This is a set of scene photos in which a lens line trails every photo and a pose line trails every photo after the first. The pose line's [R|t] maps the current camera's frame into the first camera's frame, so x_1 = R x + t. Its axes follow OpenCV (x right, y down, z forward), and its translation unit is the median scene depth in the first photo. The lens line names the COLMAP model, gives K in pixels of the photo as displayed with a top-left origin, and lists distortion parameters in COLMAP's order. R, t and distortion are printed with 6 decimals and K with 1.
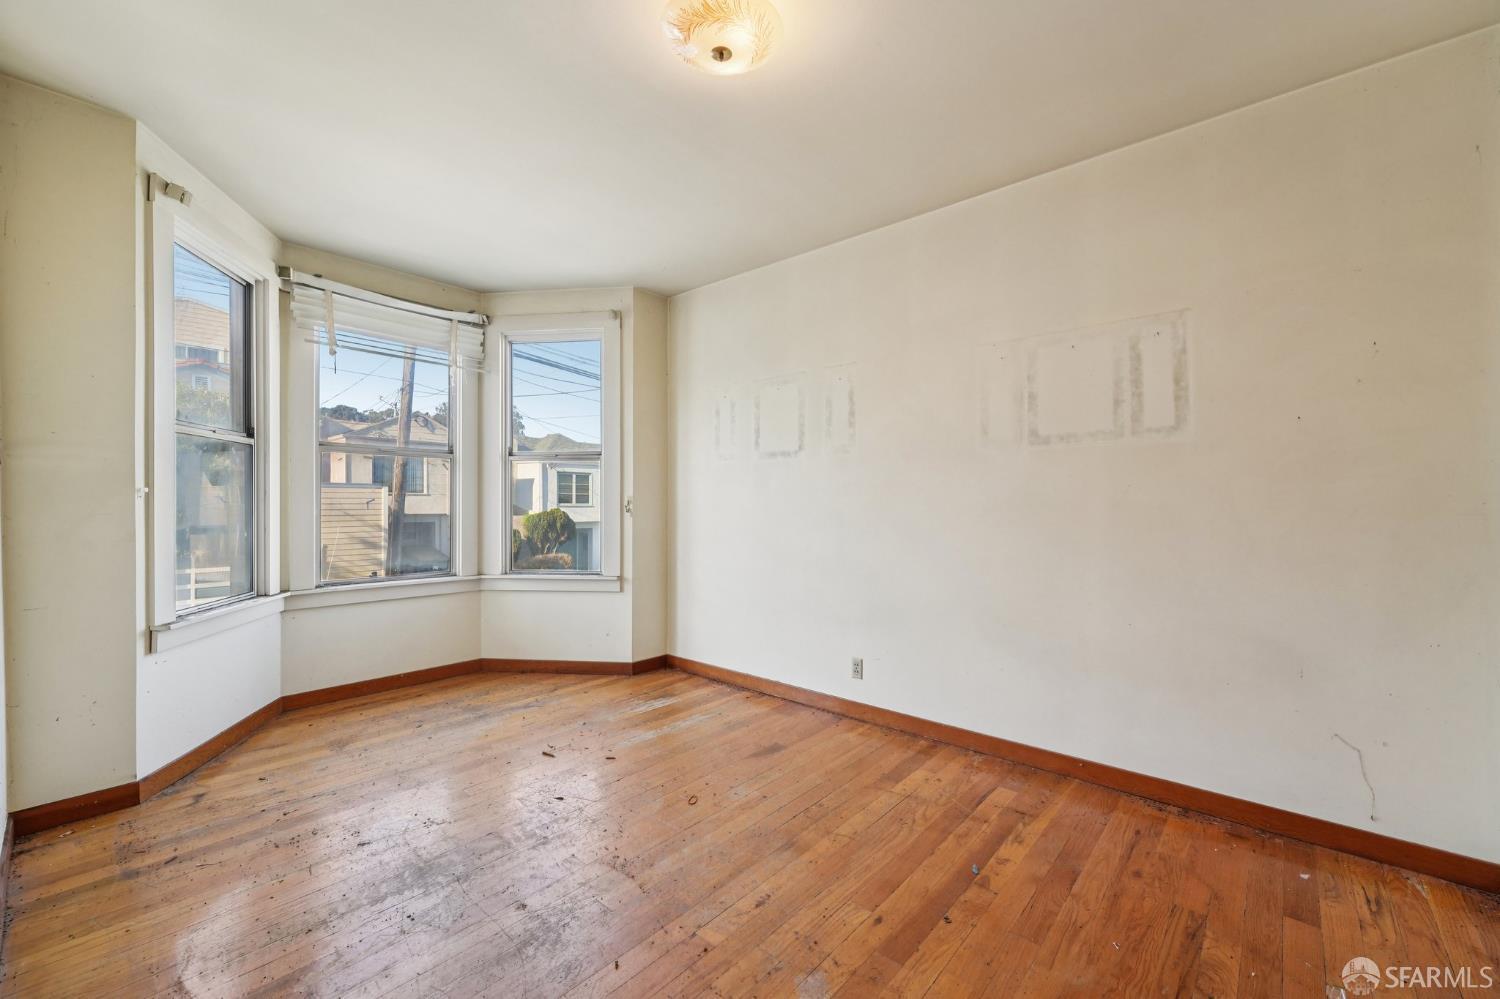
lens RADIAL K [[606.2, 0, 757.9], [0, 606.2, 504.1], [0, 0, 1]] dist [-0.000551, -0.000120]
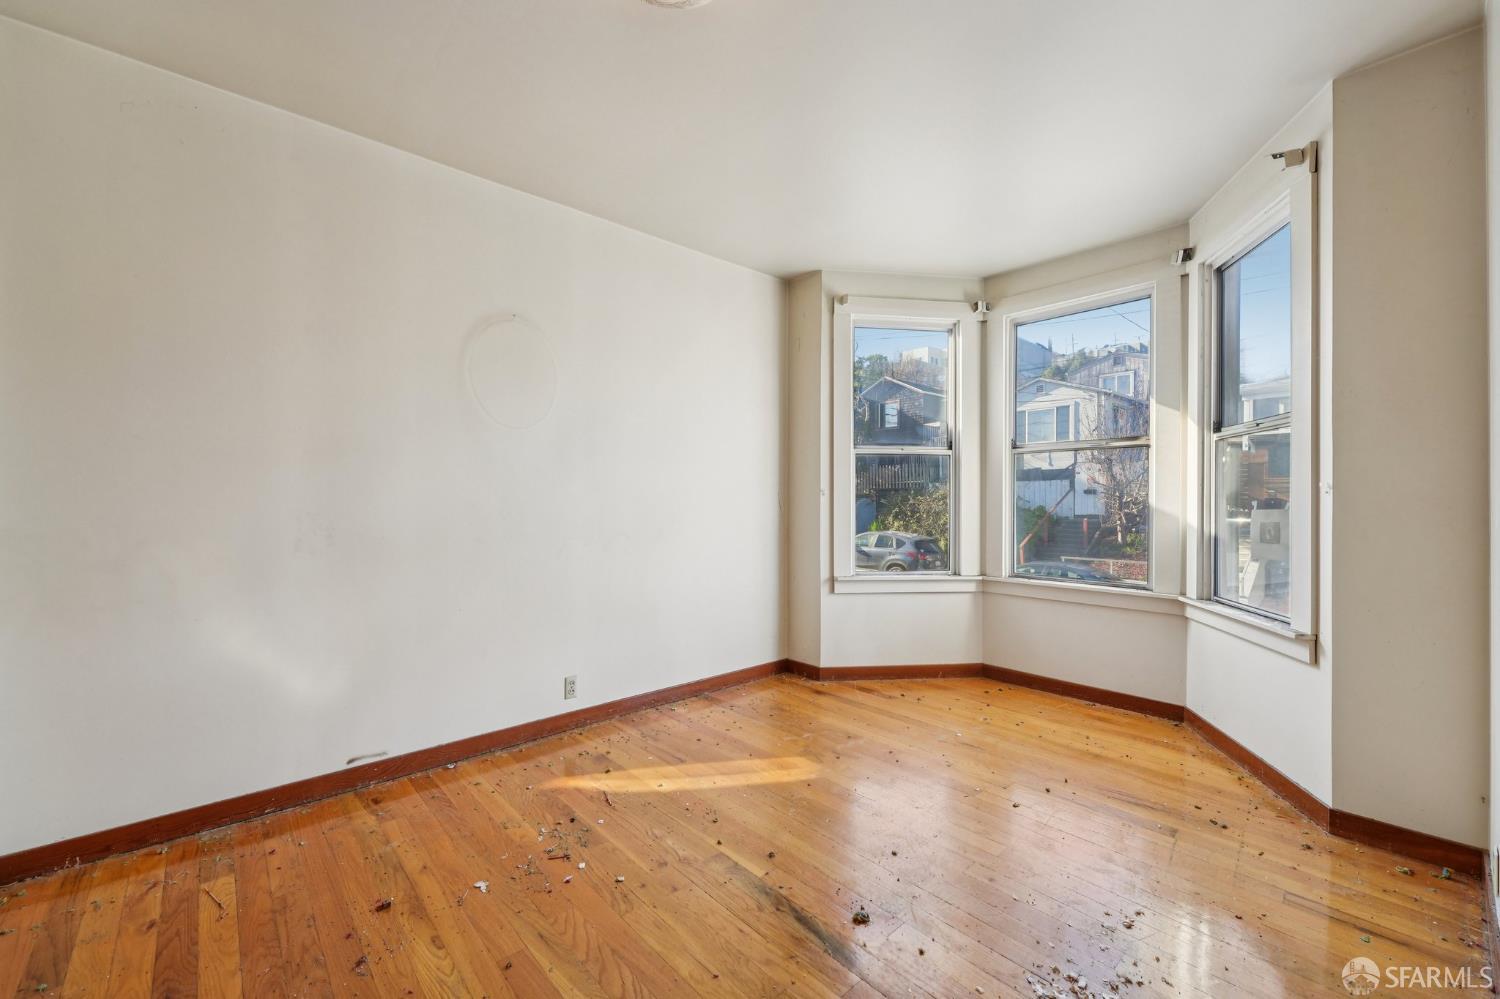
lens RADIAL K [[607.2, 0, 741.5], [0, 607.2, 502.8], [0, 0, 1]] dist [-0.001901, -0.000317]
pose [[-0.131883, 0.001464, -0.991264, 0.405461], [-0.002932, 0.999994, 0.001867, 0.001385], [0.991261, 0.003153, -0.131877, 0.621168]]
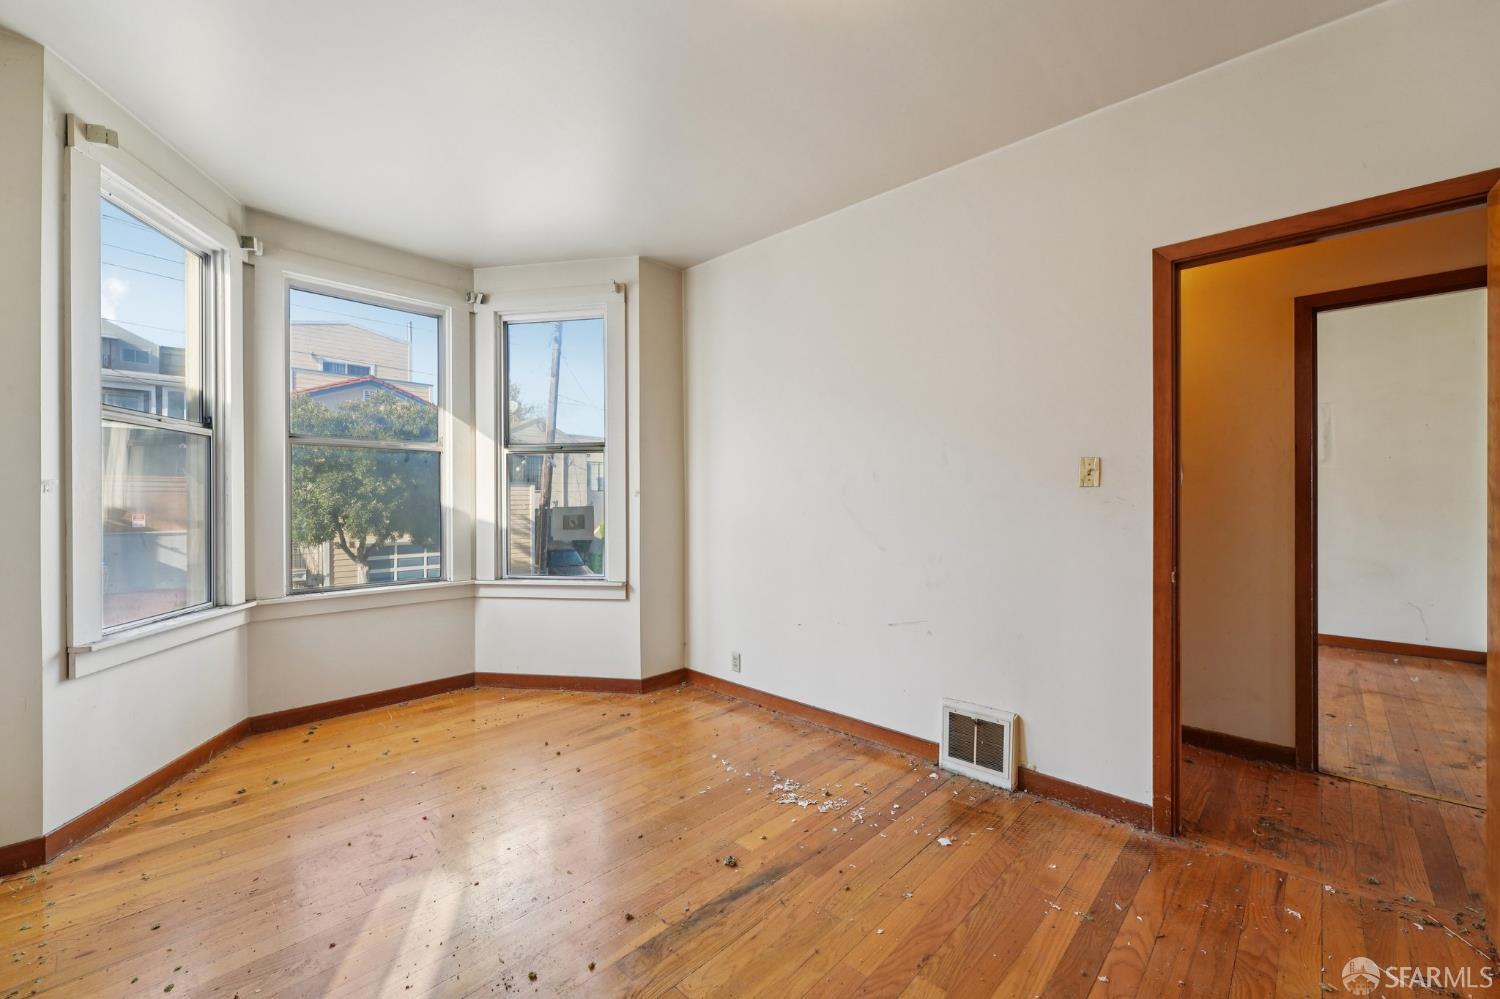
lens RADIAL K [[607.2, 0, 741.5], [0, 607.2, 502.8], [0, 0, 1]] dist [-0.001901, -0.000317]
pose [[0.998809, -0.003292, -0.048679, -0.015574], [0.003434, 0.999990, 0.002827, -0.000214], [0.048669, -0.002990, 0.998810, 0.131510]]
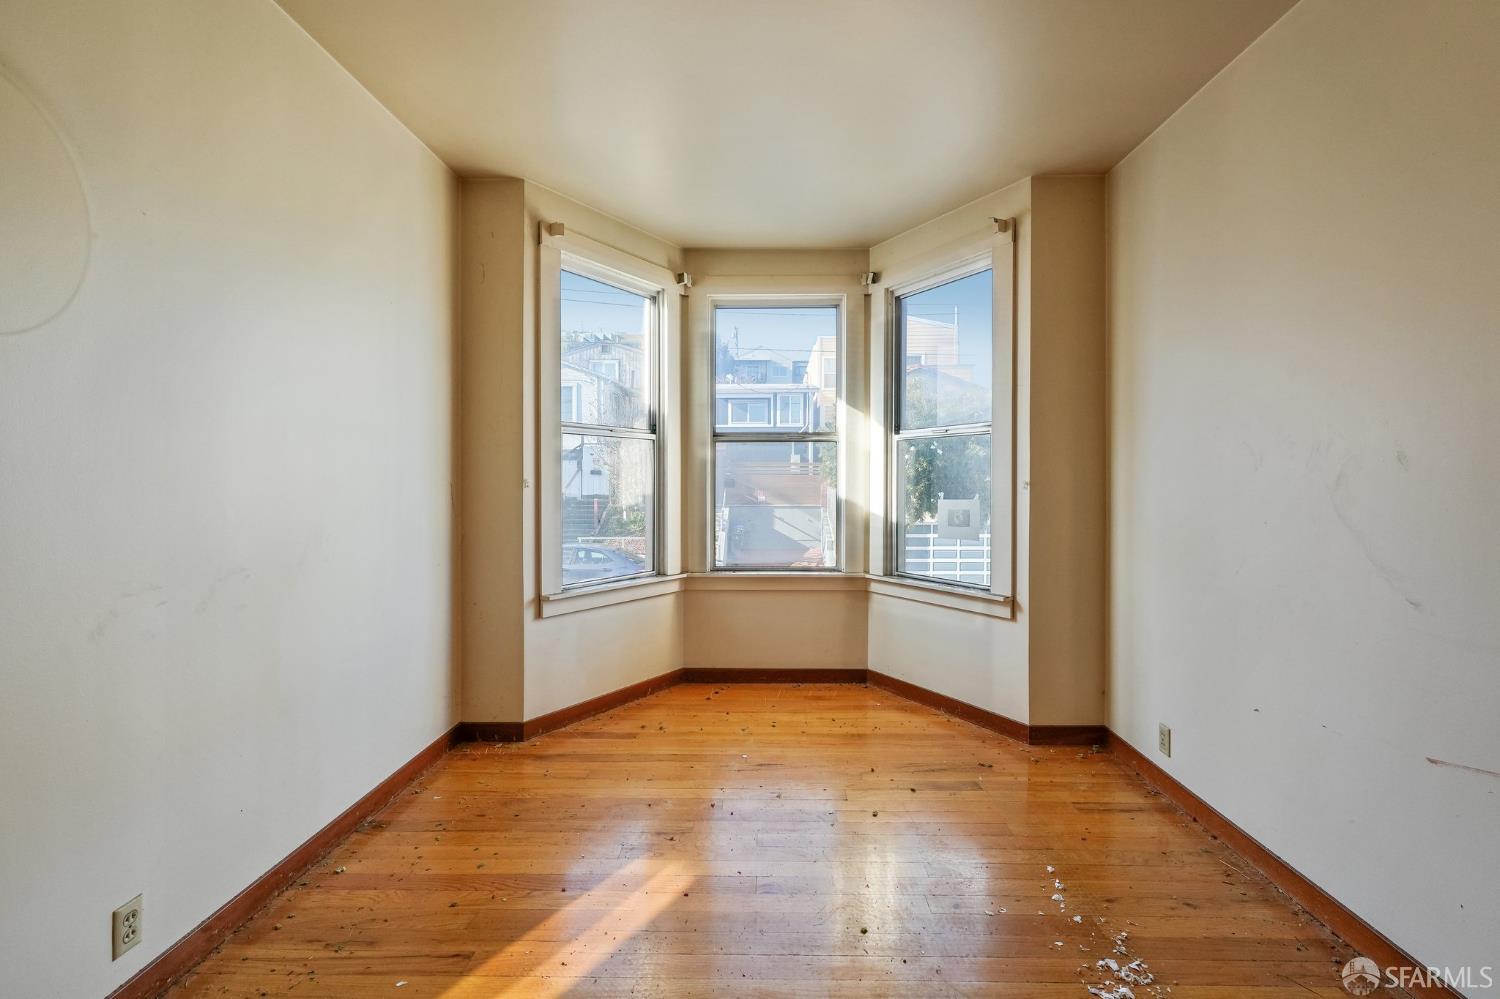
lens RADIAL K [[644.2, 0, 766.2], [0, 644.2, 486.1], [0, 0, 1]] dist [0.002233, -0.000358]
pose [[0.646210, 0.005716, -0.763138, 0.171878], [0.000179, 0.999971, 0.007641, -0.017681], [0.763160, -0.005074, 0.646190, 0.330058]]
